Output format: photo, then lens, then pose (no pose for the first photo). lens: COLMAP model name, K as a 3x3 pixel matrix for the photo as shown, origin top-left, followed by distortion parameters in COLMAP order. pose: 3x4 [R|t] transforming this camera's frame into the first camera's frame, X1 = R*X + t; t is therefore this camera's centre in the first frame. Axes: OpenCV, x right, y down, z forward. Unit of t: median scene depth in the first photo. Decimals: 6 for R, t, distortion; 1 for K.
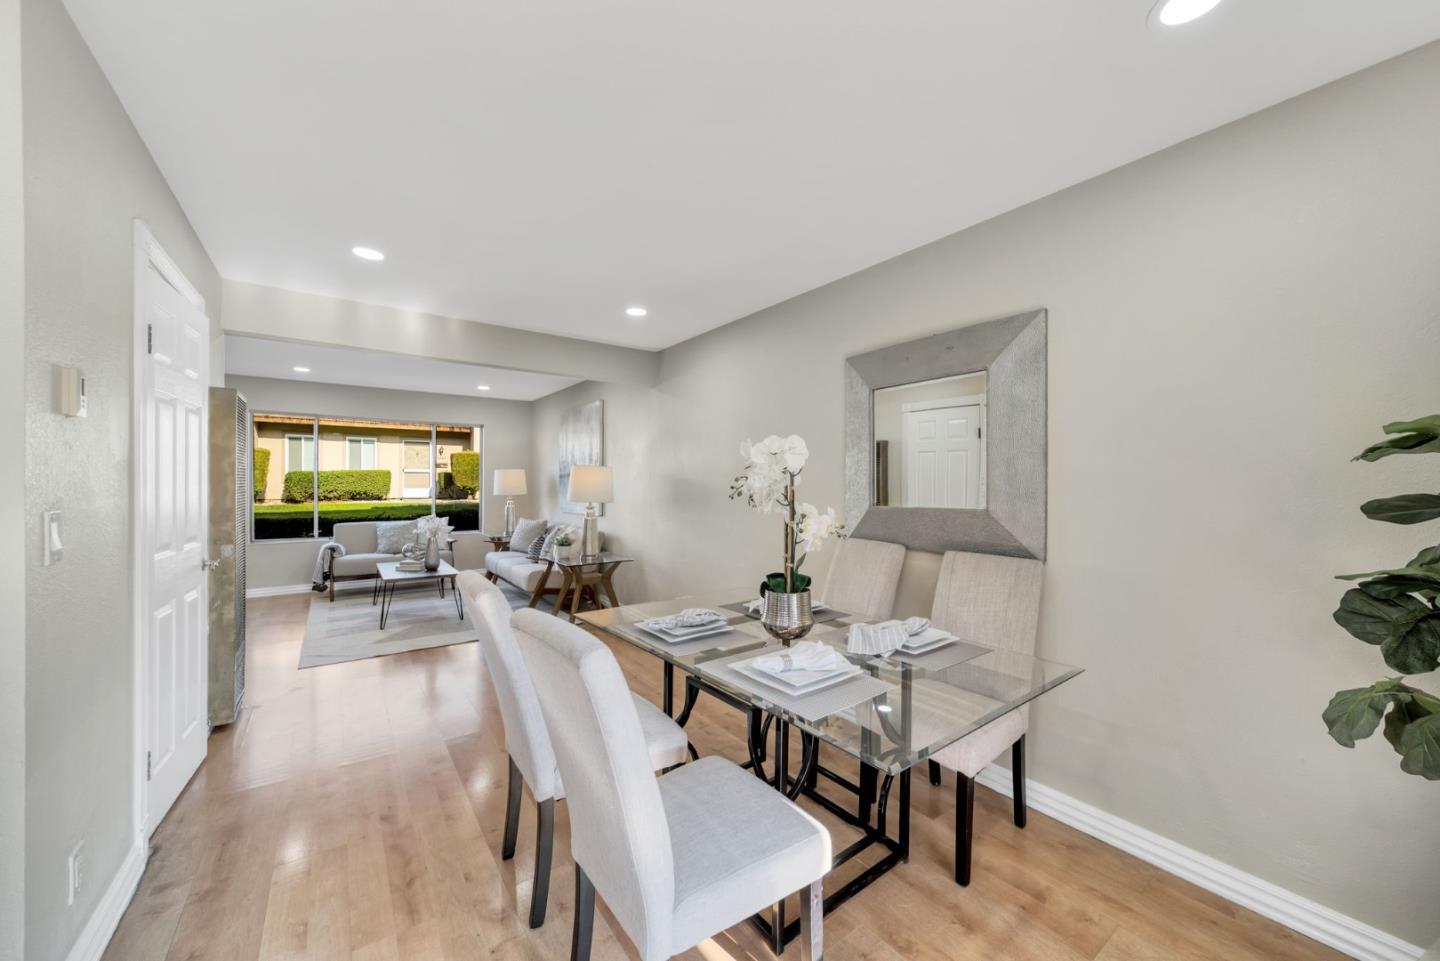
lens RADIAL K [[529.2, 0, 751.6], [0, 529.2, 481.0], [0, 0, 1]] dist [0.000506, 0.000017]
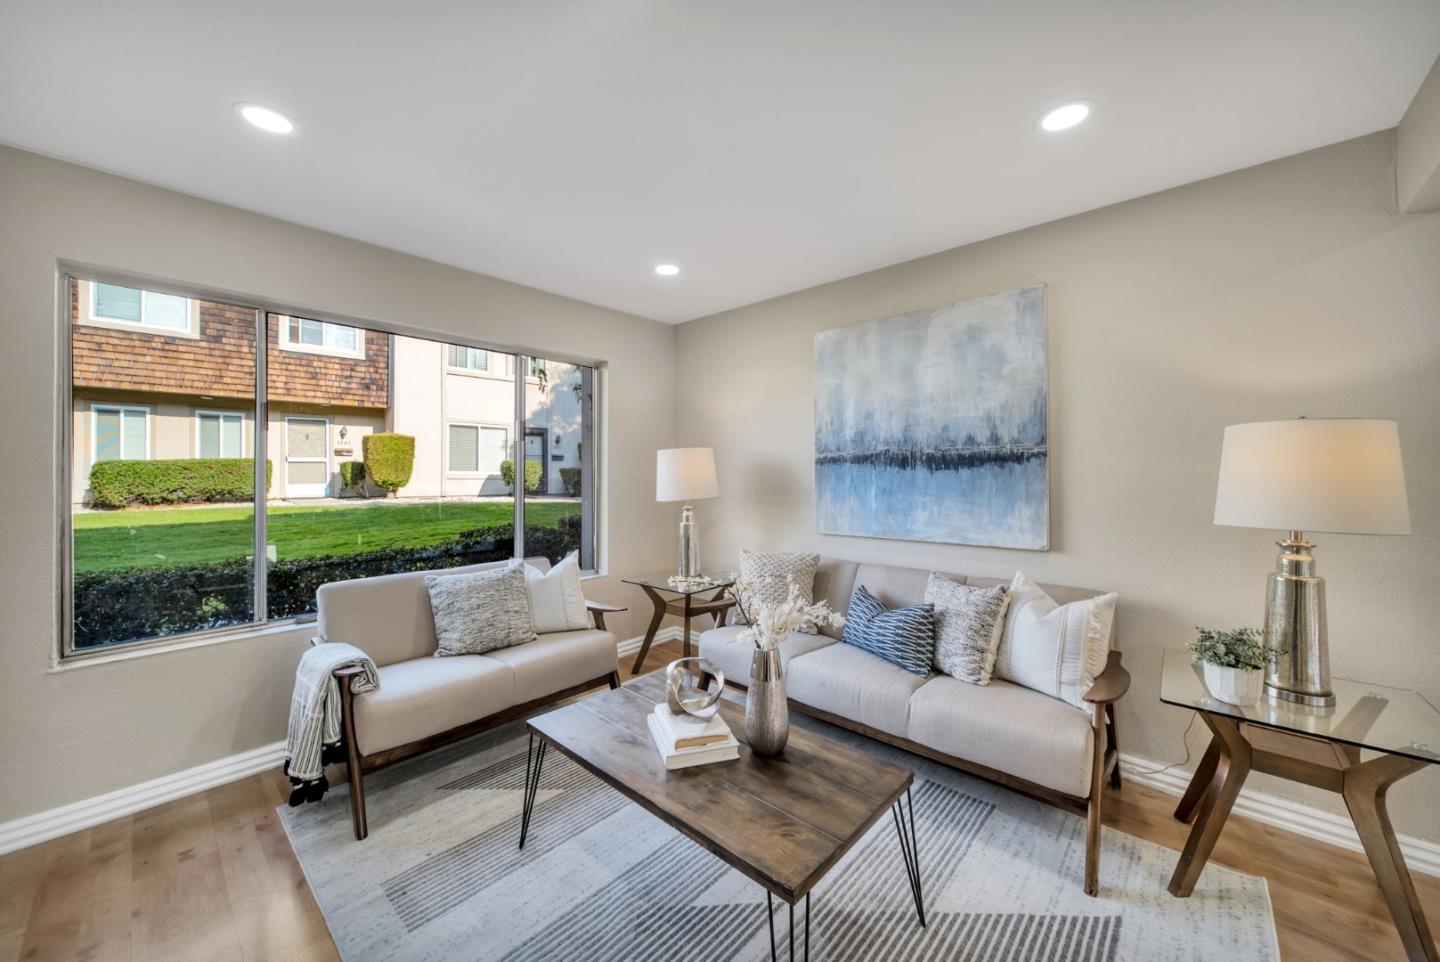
lens RADIAL K [[532.9, 0, 741.6], [0, 532.9, 462.8], [0, 0, 1]] dist [0.002016, 0.000113]
pose [[0.984526, -0.004435, 0.175182, -0.192182], [0.007067, 0.999871, -0.014407, -0.000367], [-0.175095, 0.015422, 0.984431, 0.195043]]
